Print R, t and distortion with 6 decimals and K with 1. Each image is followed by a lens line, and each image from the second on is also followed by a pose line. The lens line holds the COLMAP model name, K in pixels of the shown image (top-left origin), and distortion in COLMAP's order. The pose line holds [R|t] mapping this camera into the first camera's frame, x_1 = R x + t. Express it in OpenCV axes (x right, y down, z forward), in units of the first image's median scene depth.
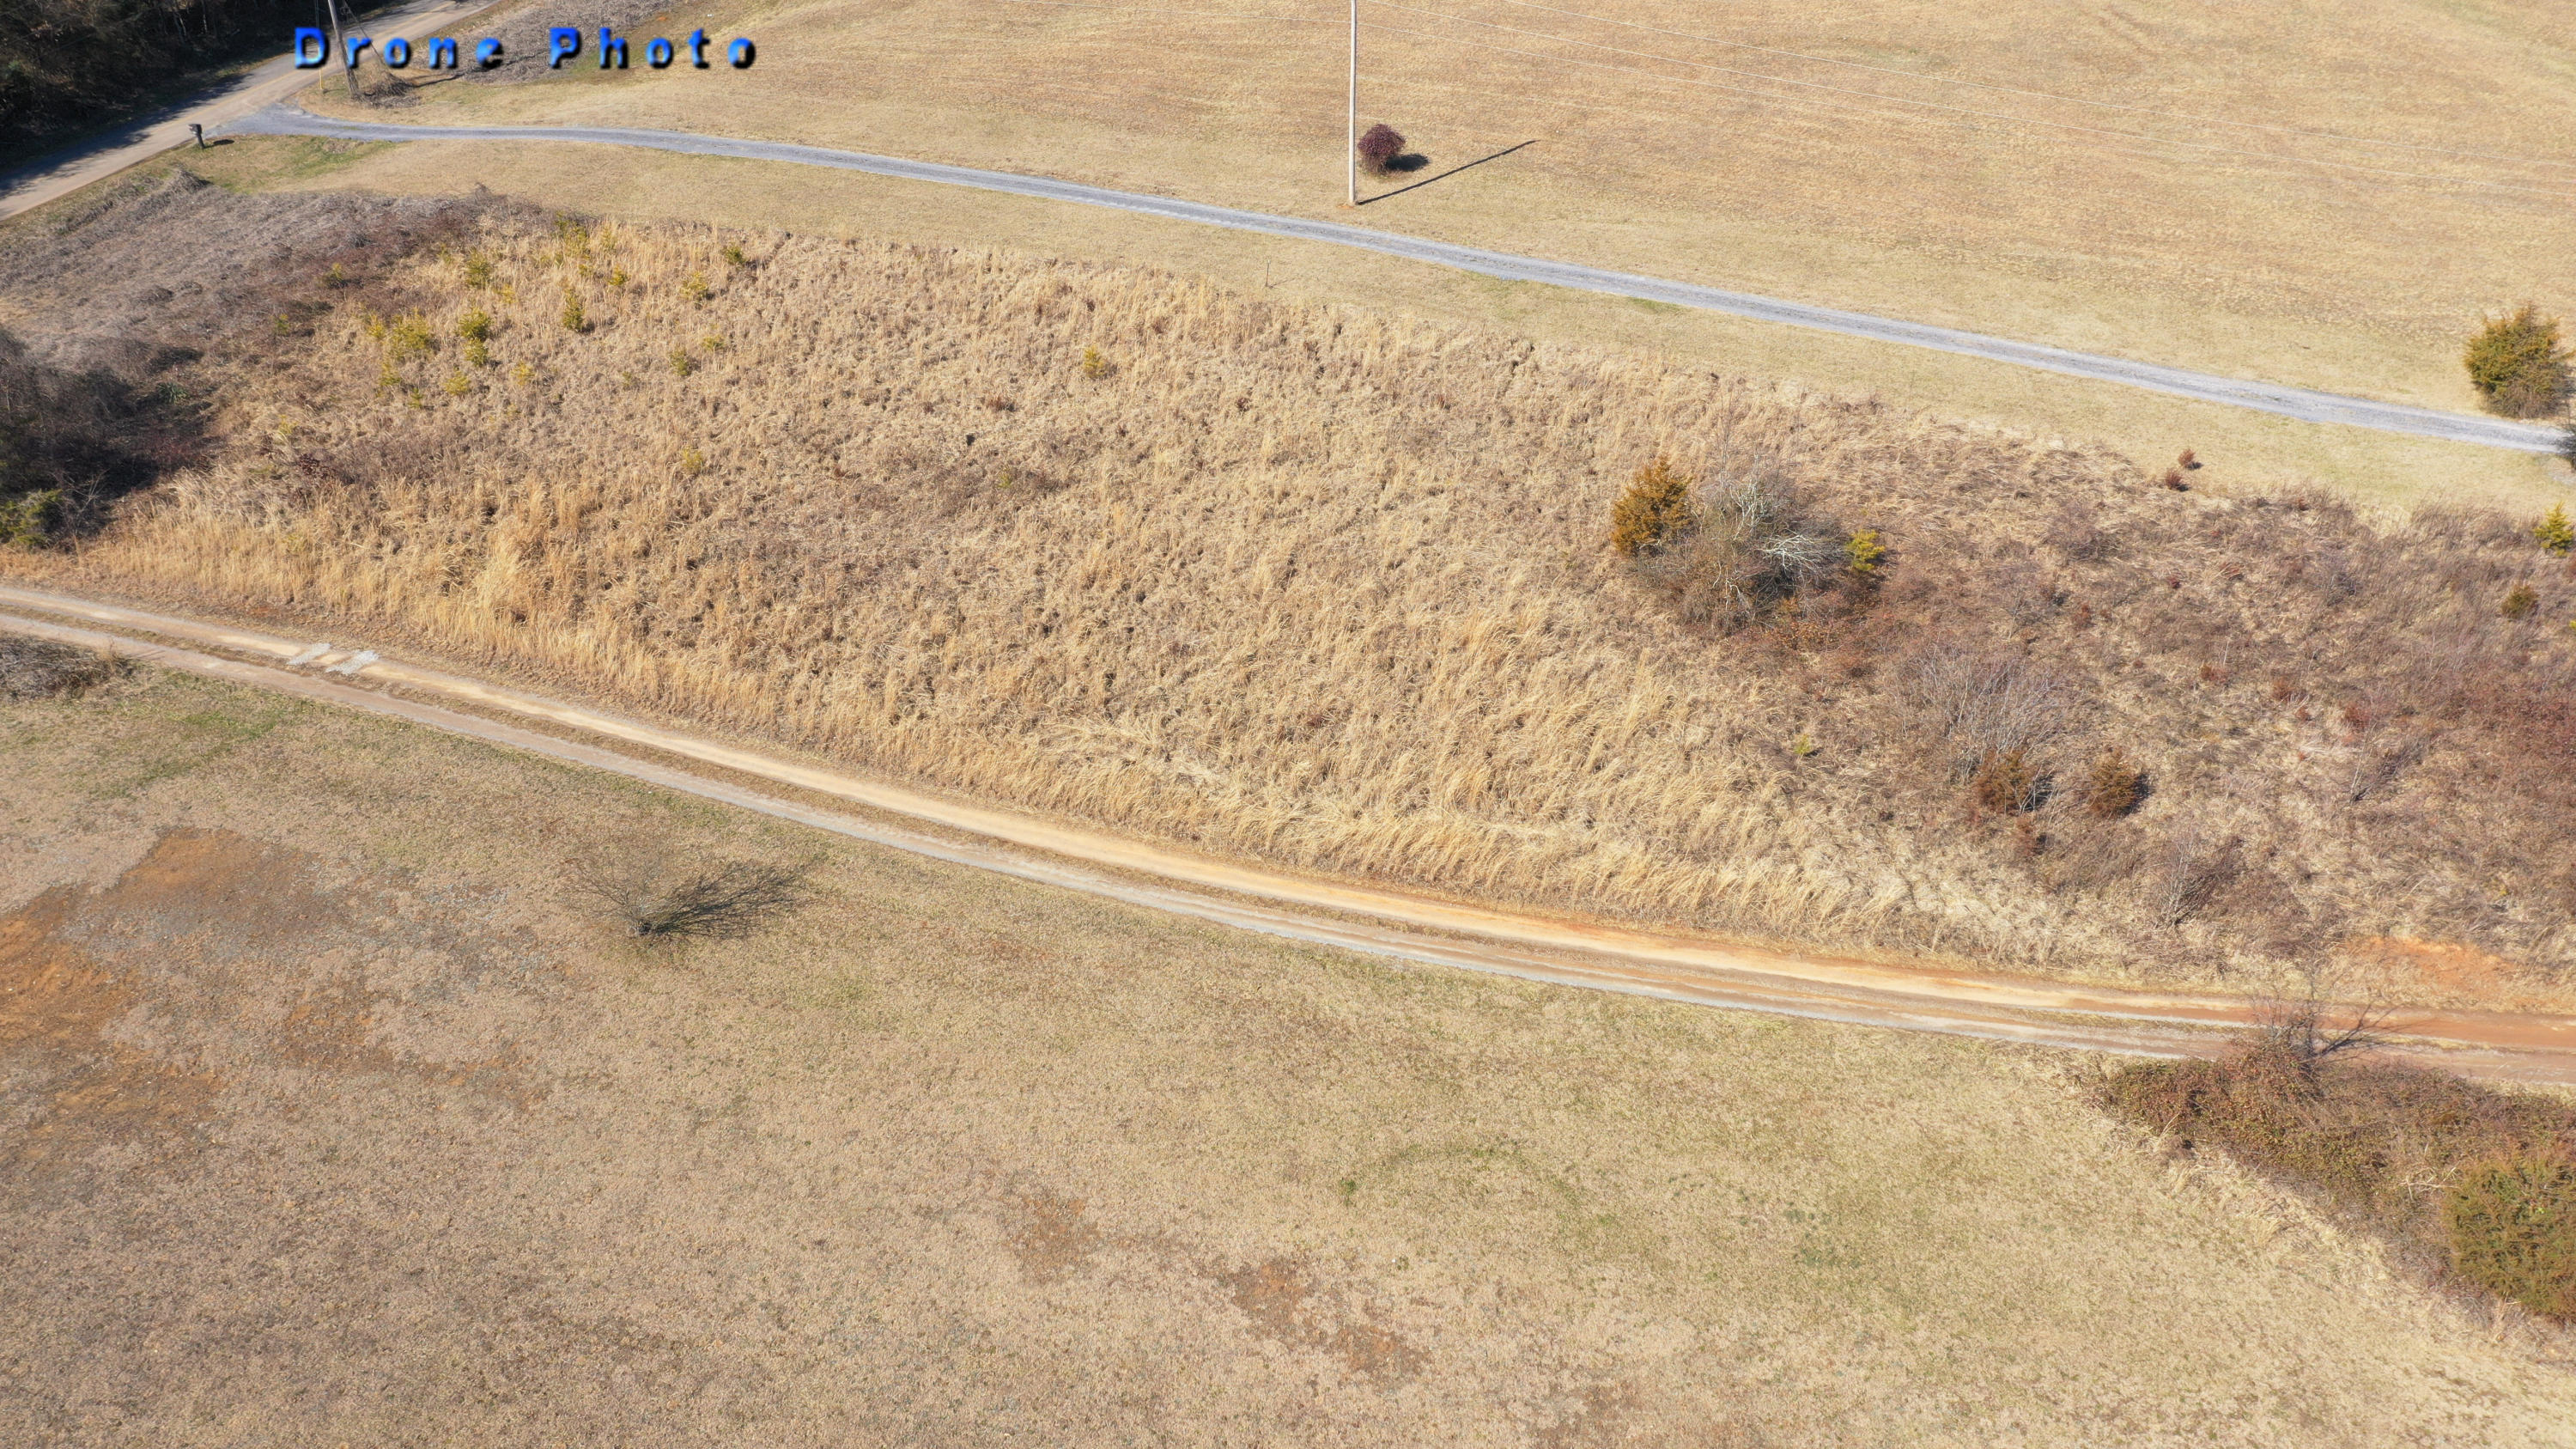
lens RADIAL K [[2054.5, 0, 1288.0], [0, 2054.5, 724.5], [0, 0, 1]] dist [0.004401, 0.006899]
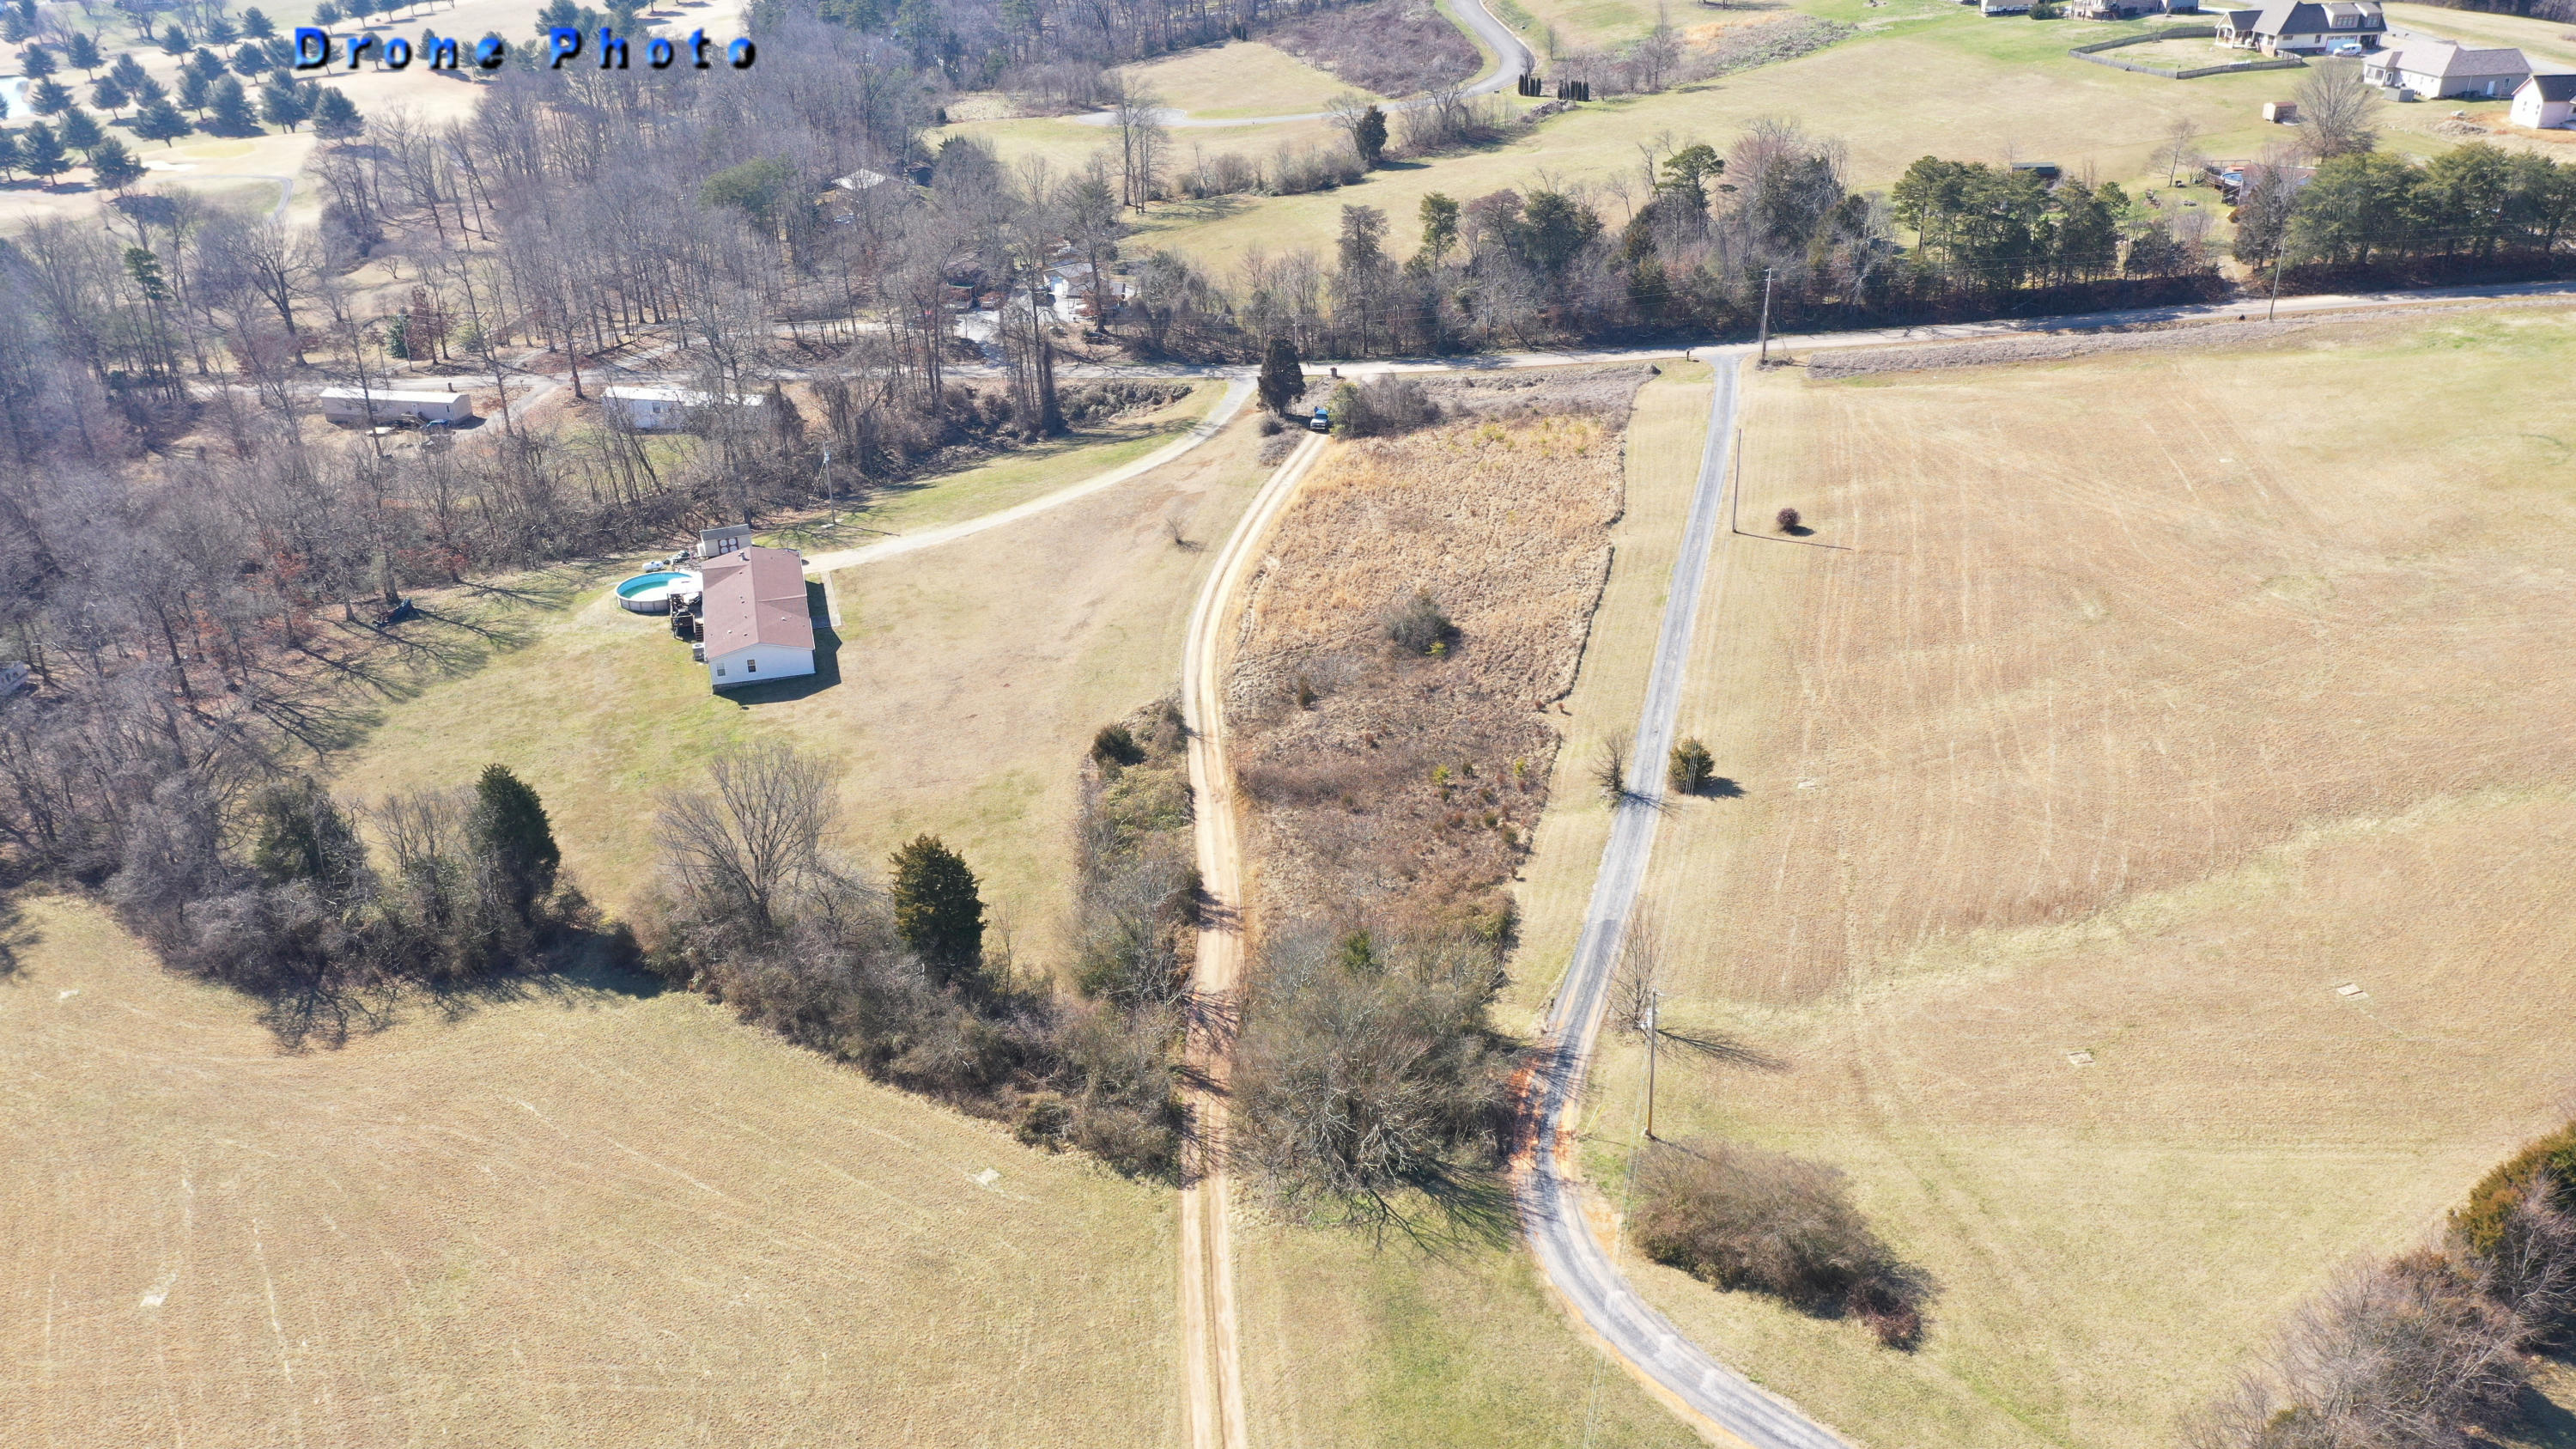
lens RADIAL K [[2054.5, 0, 1288.0], [0, 2054.5, 724.5], [0, 0, 1]] dist [0.004401, 0.006899]
pose [[0.145212, 0.431739, -0.890233, 2.870435], [-0.465537, 0.823760, 0.323565, -0.843010], [0.873034, 0.367451, 0.320610, 0.032247]]
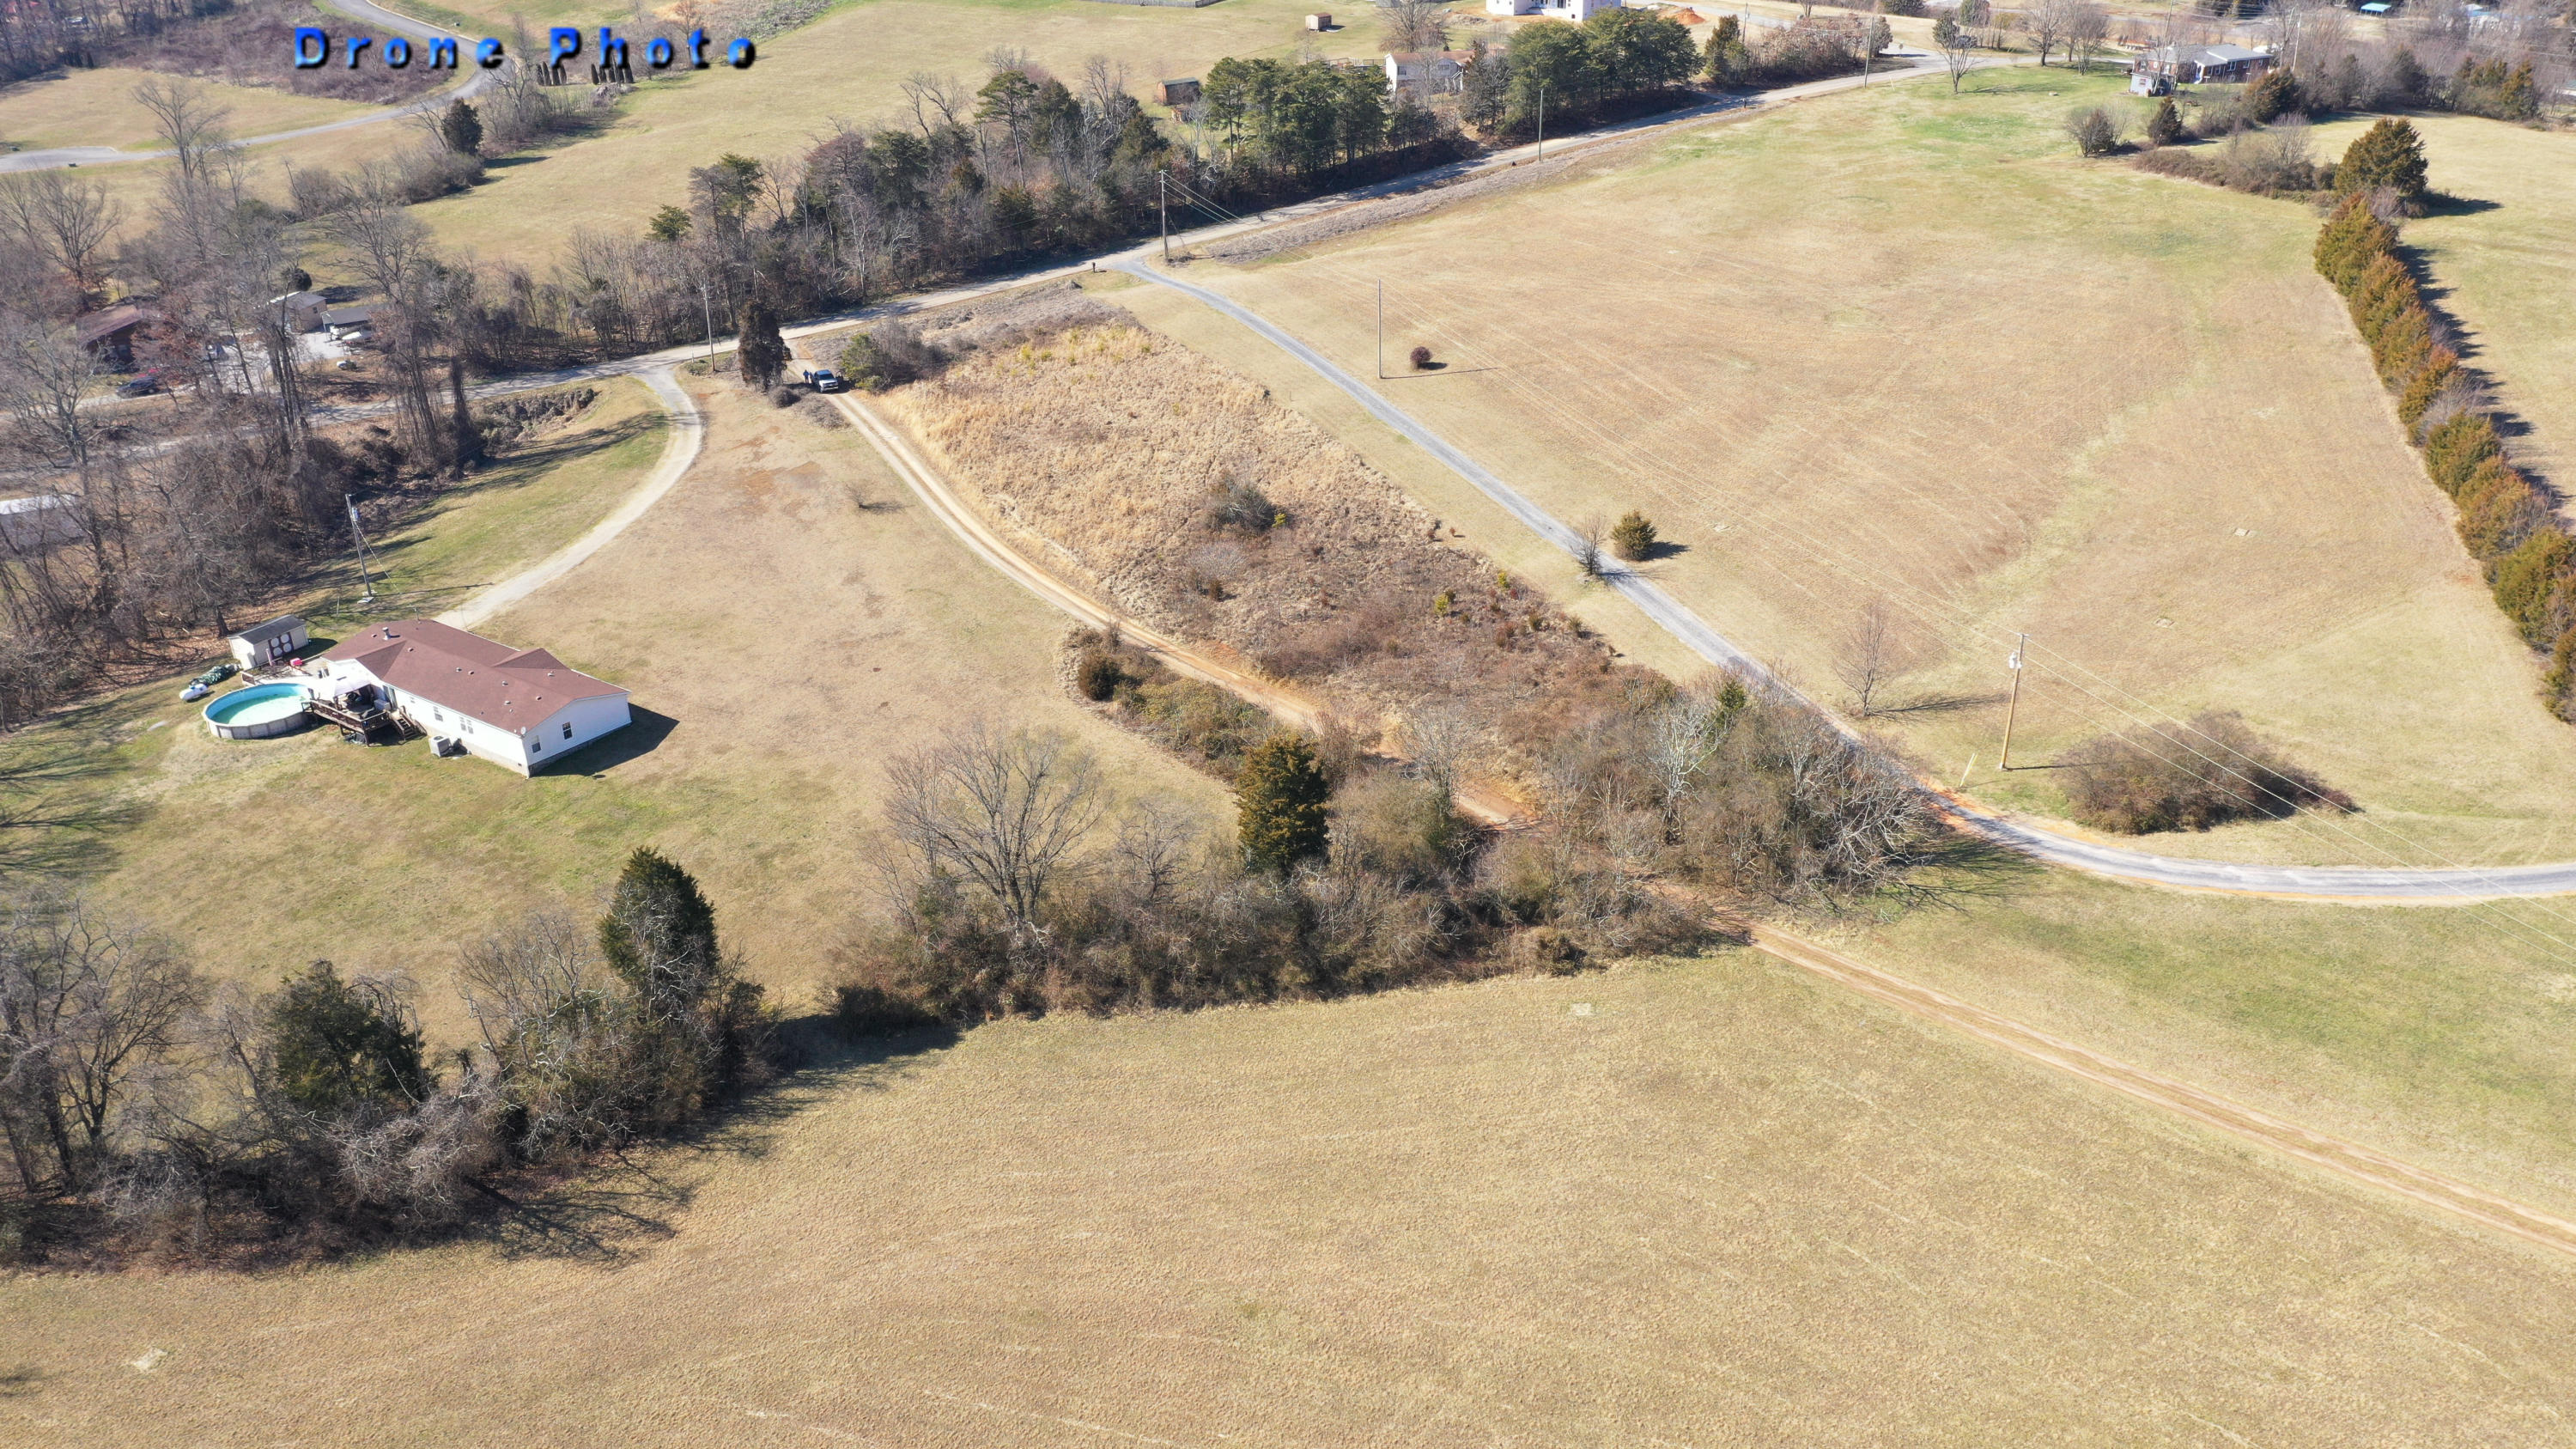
lens RADIAL K [[2054.5, 0, 1288.0], [0, 2054.5, 724.5], [0, 0, 1]] dist [0.004401, 0.006899]
pose [[0.735123, 0.286503, -0.614419, 2.163034], [-0.319628, 0.945731, 0.058574, 0.007433], [0.597856, 0.153326, 0.786803, -1.137667]]
